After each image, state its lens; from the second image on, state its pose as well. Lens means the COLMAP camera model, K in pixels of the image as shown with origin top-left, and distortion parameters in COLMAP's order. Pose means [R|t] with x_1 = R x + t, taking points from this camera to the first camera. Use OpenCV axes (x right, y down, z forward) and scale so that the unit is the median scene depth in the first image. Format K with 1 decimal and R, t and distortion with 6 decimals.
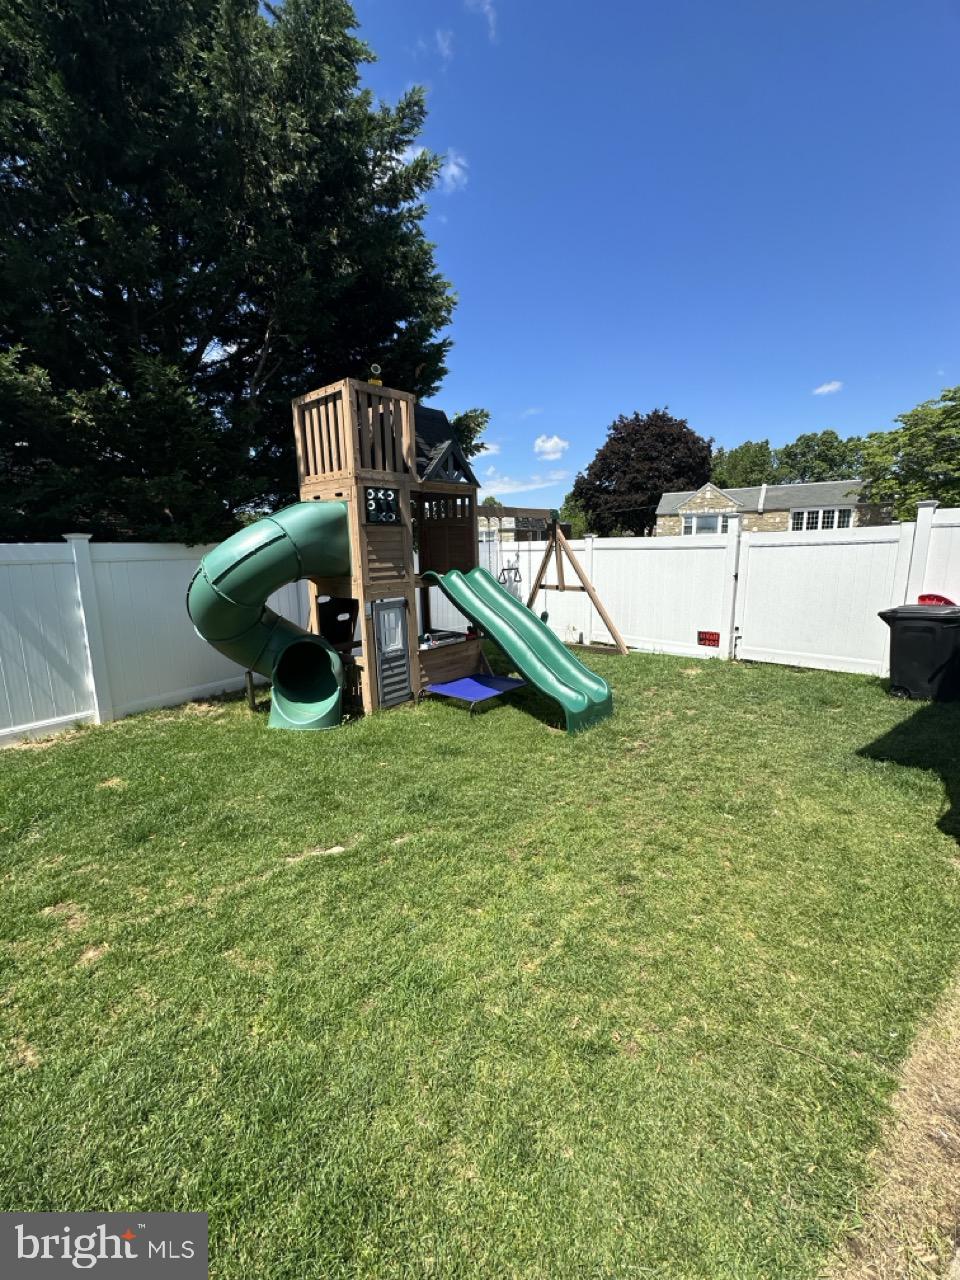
lens RADIAL K [[512.1, 0, 483.6], [0, 512.1, 642.3], [0, 0, 1]] dist [-0.002369, -0.000370]
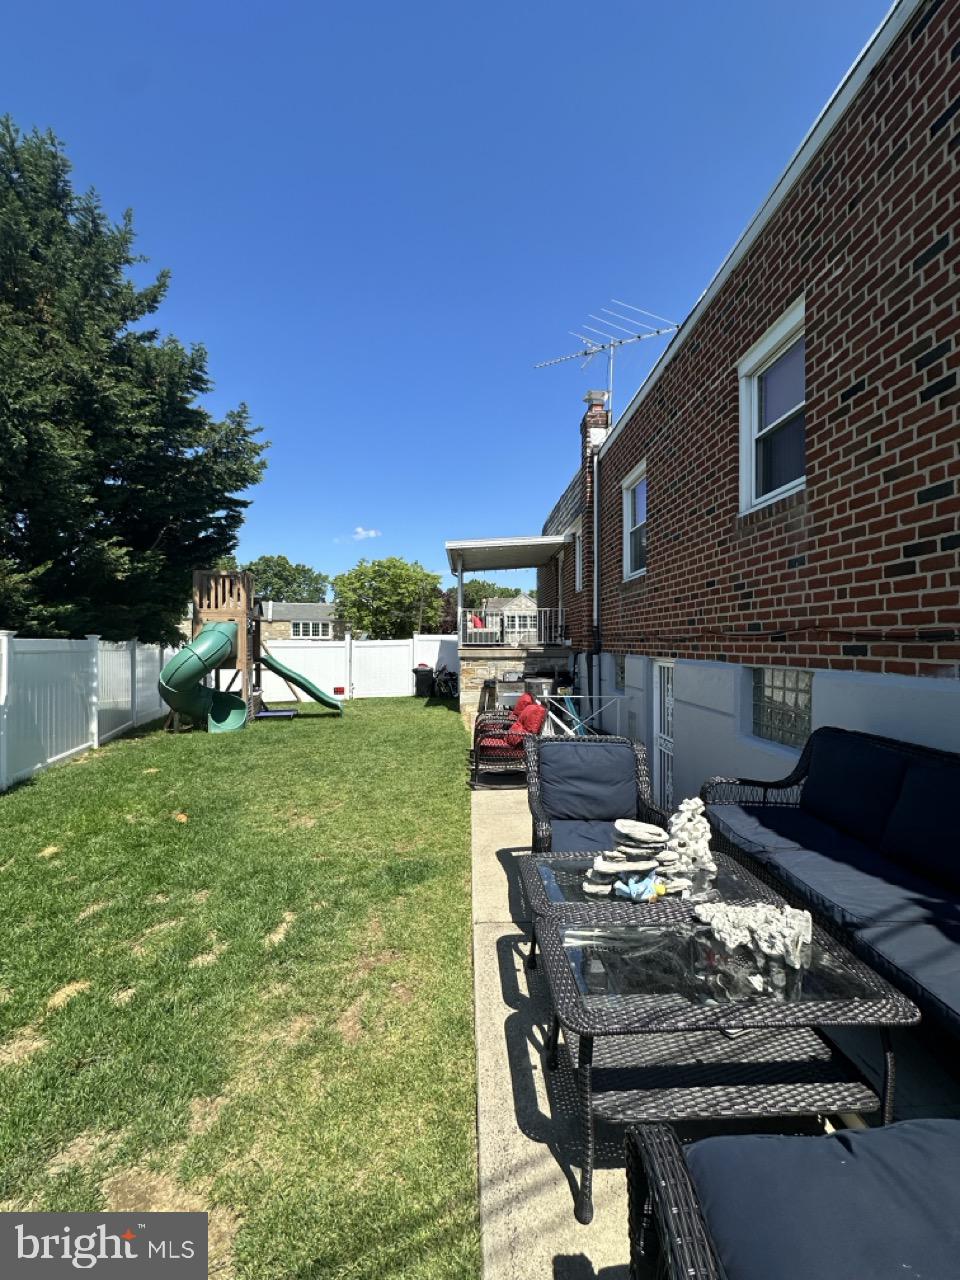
lens RADIAL K [[512.1, 0, 478.4], [0, 512.1, 644.5], [0, 0, 1]] dist [-0.002369, -0.000370]
pose [[0.575265, 0.016576, 0.817799, -0.230081], [0.138763, 0.983325, -0.117541, 0.032140], [-0.806111, 0.181098, 0.563373, -0.160785]]
